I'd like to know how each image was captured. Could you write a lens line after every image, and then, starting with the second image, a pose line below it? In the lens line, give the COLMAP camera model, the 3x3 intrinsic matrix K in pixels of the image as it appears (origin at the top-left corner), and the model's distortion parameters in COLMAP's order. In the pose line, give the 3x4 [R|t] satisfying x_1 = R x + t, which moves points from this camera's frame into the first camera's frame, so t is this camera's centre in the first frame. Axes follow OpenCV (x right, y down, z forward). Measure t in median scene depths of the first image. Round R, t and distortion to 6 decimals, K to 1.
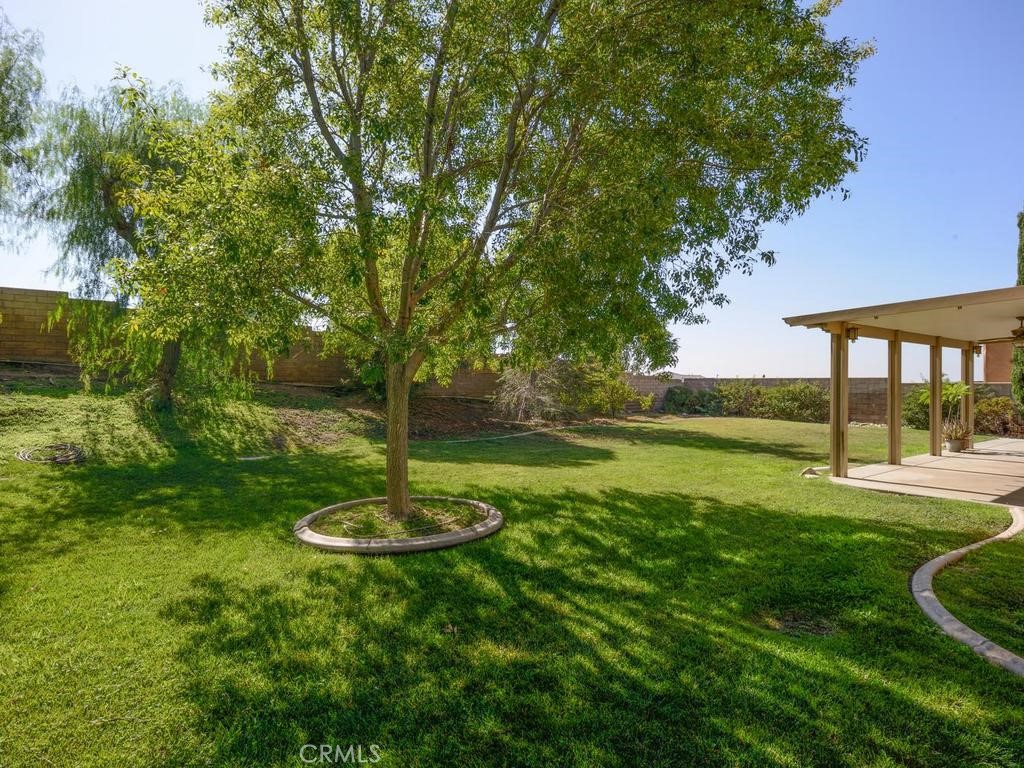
lens RADIAL K [[554.5, 0, 510.4], [0, 554.5, 382.9], [0, 0, 1]] dist [-0.017259, -0.003244]
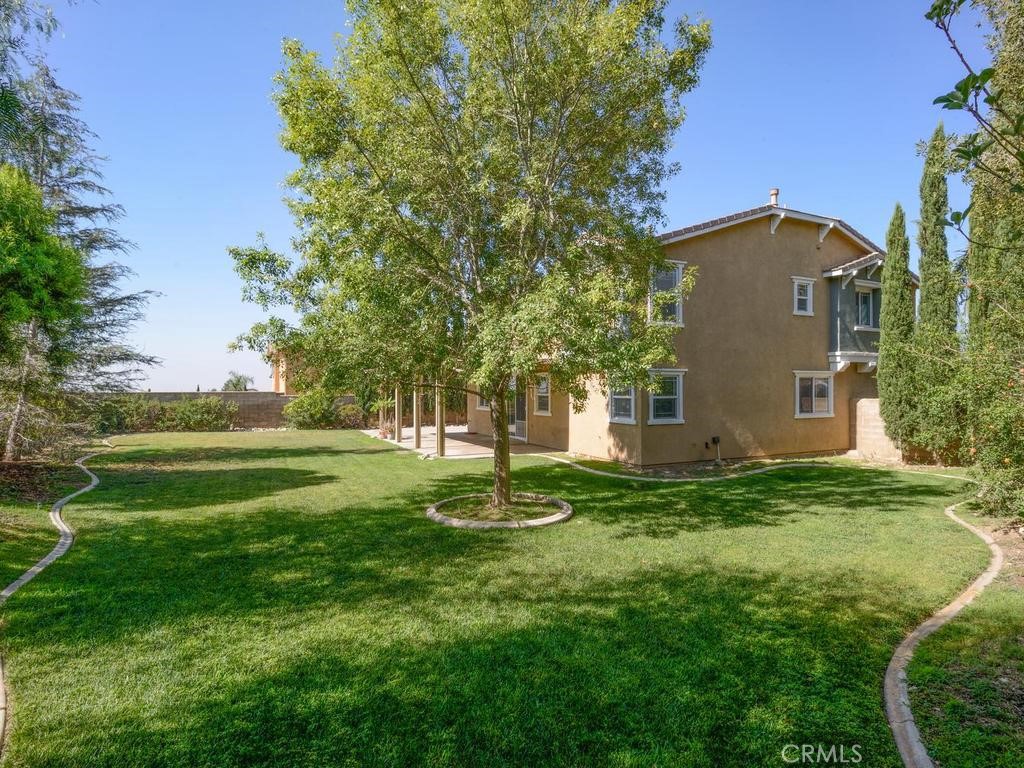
lens RADIAL K [[554.5, 0, 510.0], [0, 554.5, 385.6], [0, 0, 1]] dist [-0.017259, -0.003244]
pose [[0.180768, 0.002903, 0.983521, -0.475417], [0.002984, 0.999989, -0.003500, -0.017587], [-0.983521, 0.003567, 0.180758, 0.218429]]
